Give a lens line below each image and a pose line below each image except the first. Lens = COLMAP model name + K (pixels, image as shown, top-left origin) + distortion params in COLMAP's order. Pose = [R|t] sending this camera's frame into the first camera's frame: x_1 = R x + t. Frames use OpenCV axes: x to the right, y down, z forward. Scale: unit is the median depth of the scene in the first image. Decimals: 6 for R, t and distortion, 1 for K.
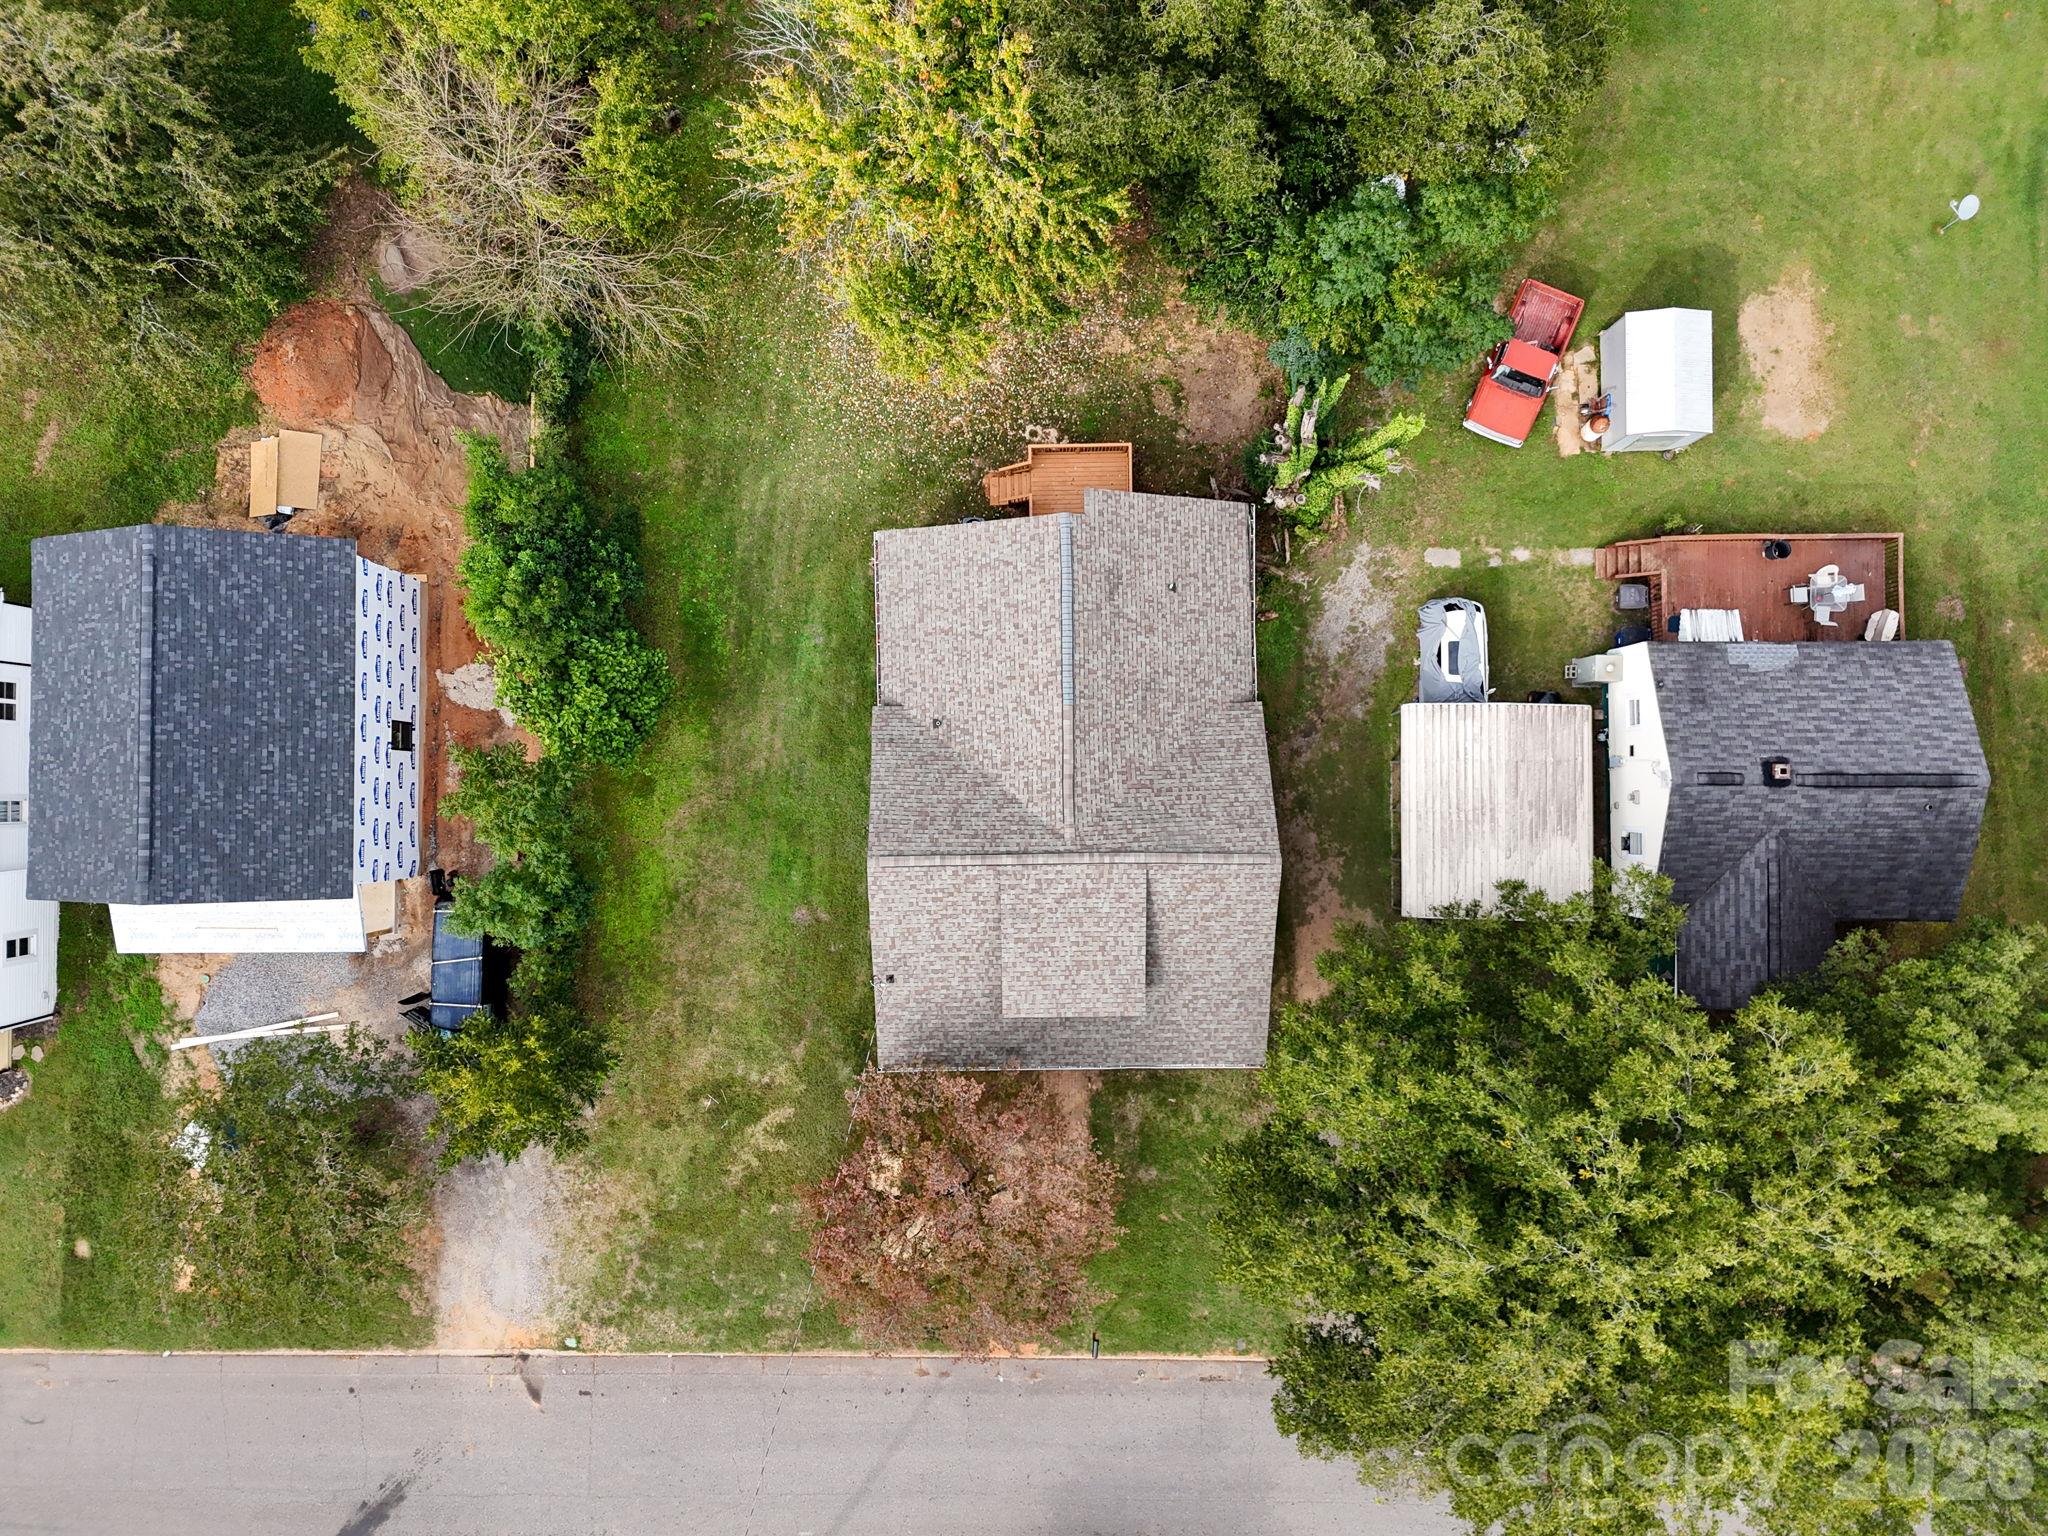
lens RADIAL K [[1440.4, 0, 1024.0], [0, 1440.4, 768.0], [0, 0, 1]] dist [0.078831, -0.066509]
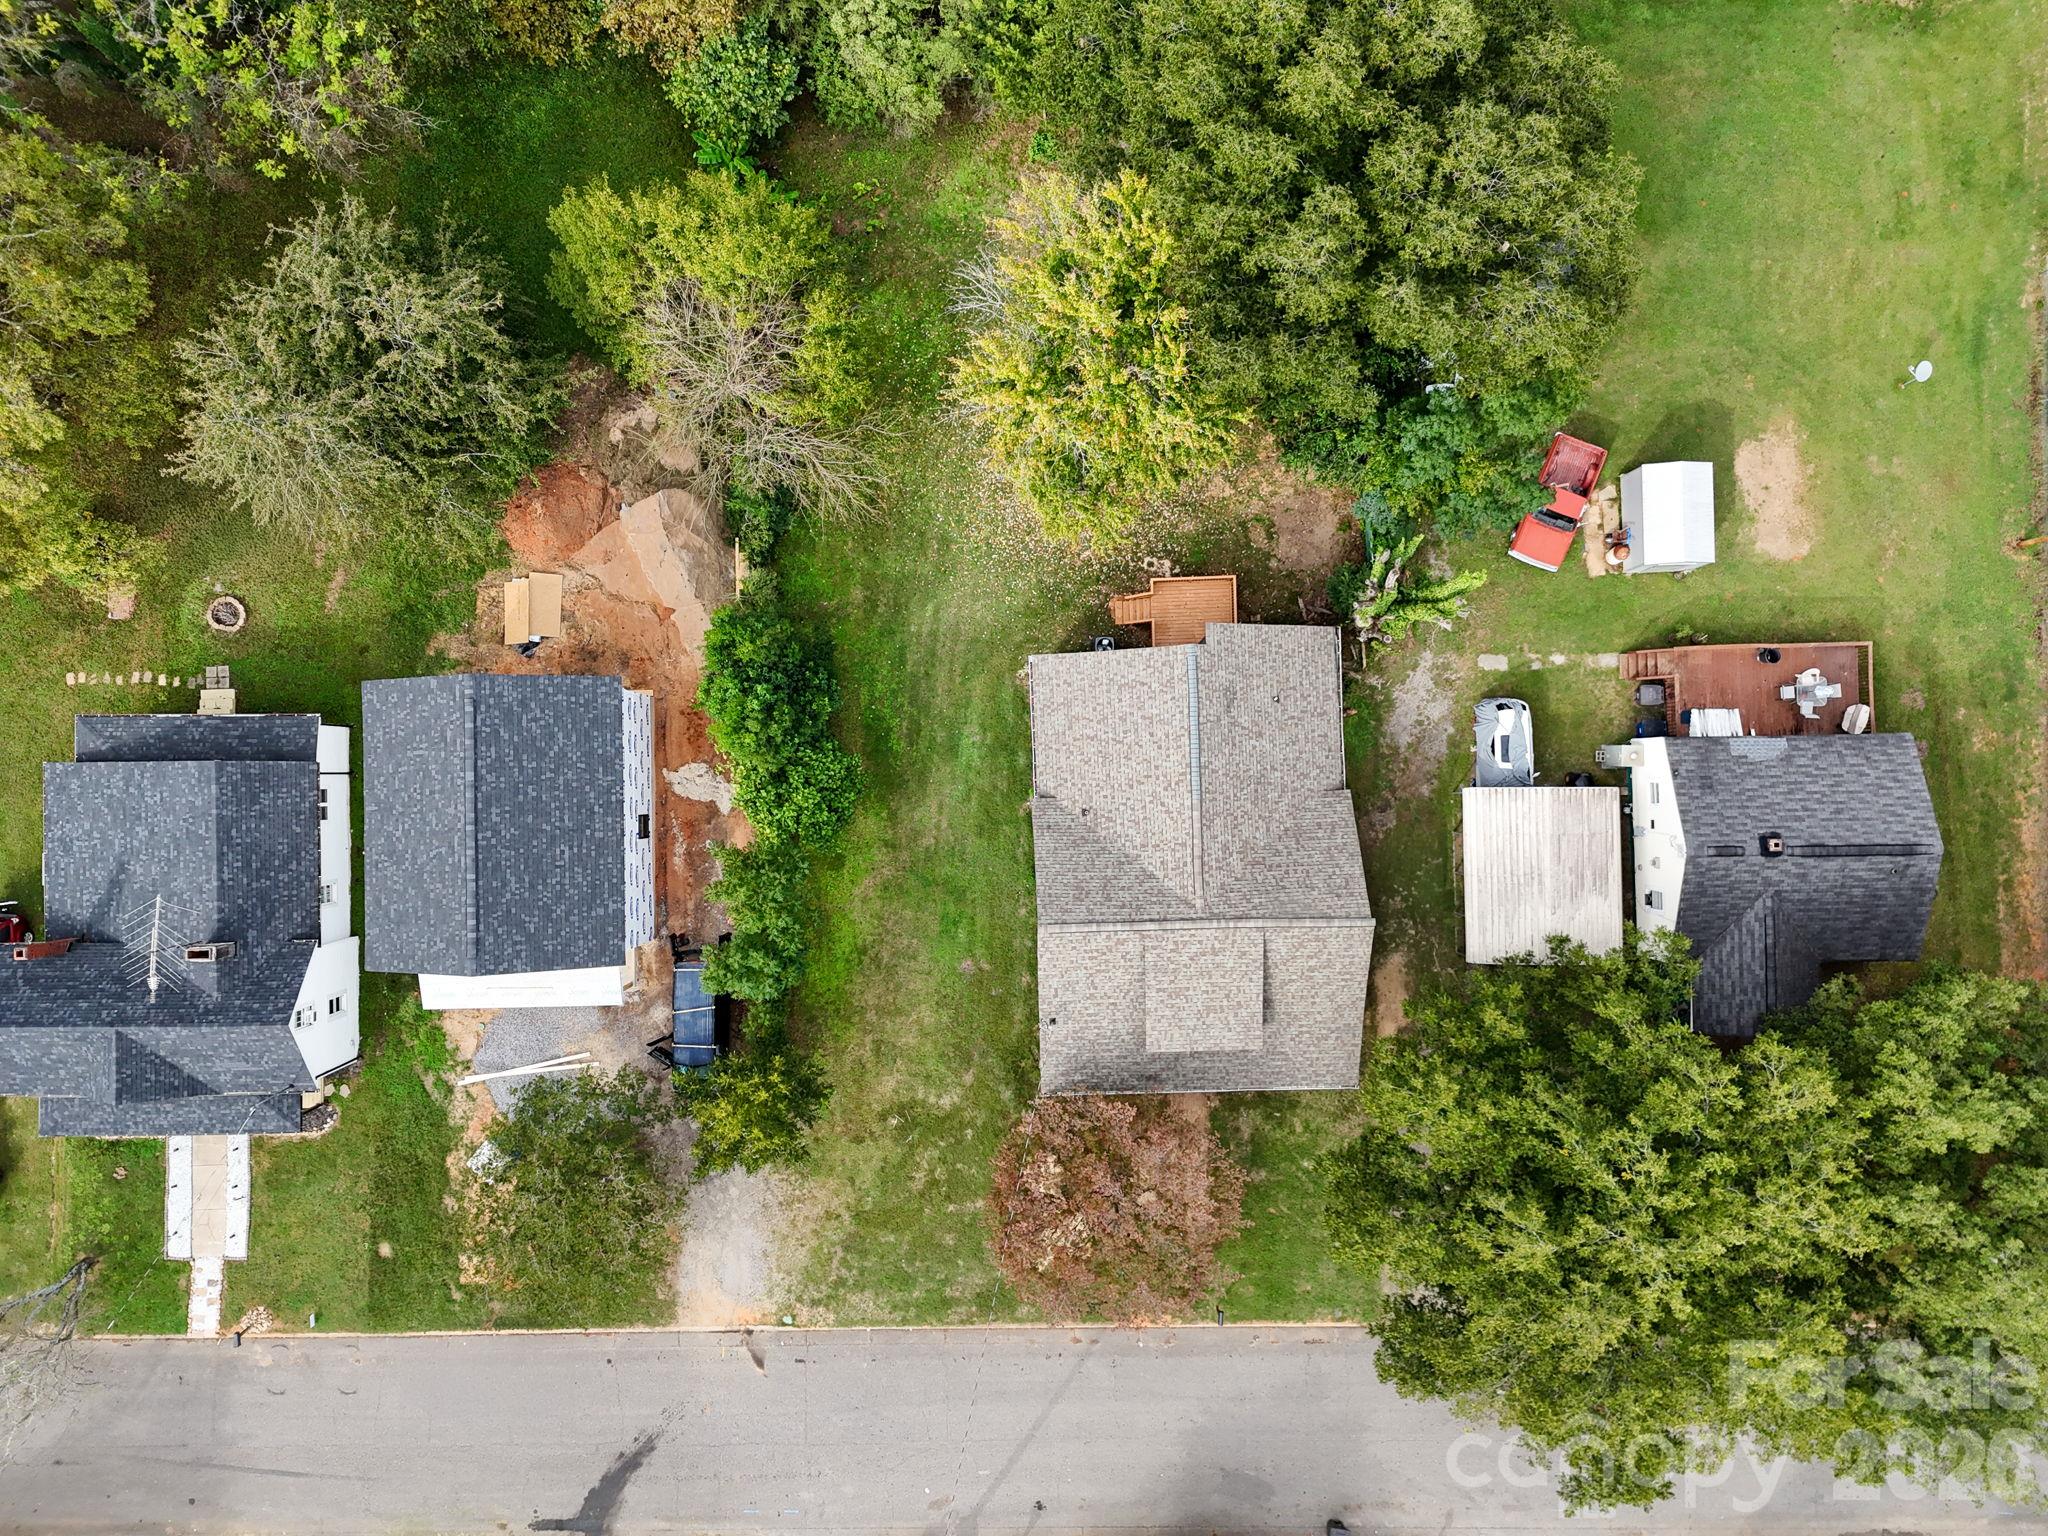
lens RADIAL K [[1440.4, 0, 1024.0], [0, 1440.4, 768.0], [0, 0, 1]] dist [0.078831, -0.066509]
pose [[0.999852, -0.017067, 0.002270, -0.112642], [0.017040, 0.999790, 0.011361, -0.081977], [-0.002464, -0.011321, 0.999933, -0.222084]]
